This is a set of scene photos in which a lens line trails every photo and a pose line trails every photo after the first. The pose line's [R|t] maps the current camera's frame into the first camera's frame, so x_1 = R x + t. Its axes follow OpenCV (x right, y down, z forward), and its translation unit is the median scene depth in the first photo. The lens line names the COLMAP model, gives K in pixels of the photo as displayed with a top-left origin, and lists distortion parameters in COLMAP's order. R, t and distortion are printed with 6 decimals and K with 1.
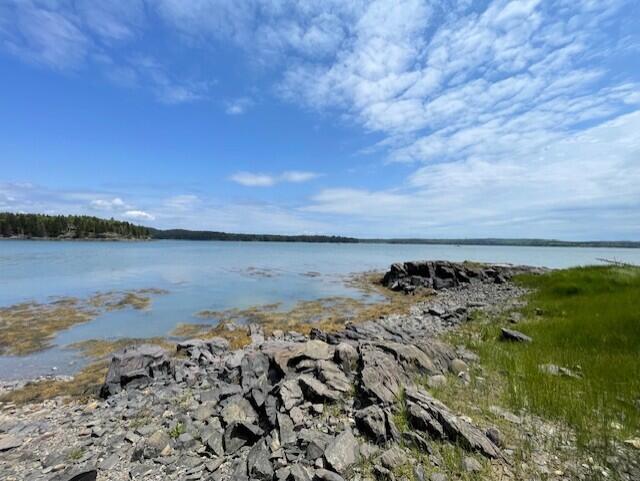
lens RADIAL K [[260.9, 0, 331.8], [0, 260.9, 239.2], [0, 0, 1]] dist [-0.000131, 0.000218]
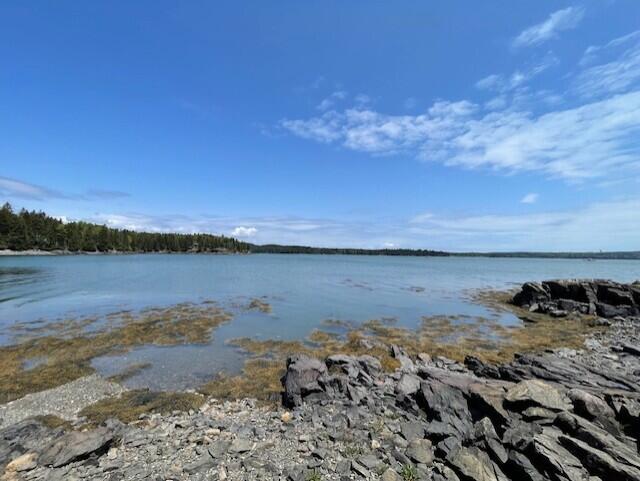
lens RADIAL K [[256.4, 0, 320.0], [0, 256.4, 238.1], [0, 0, 1]] dist [-0.001530, -0.000585]
pose [[0.953644, -0.019142, -0.300327, -0.198174], [0.001956, 0.998348, -0.057420, -0.001754], [0.300930, 0.054170, 0.952106, 0.015632]]
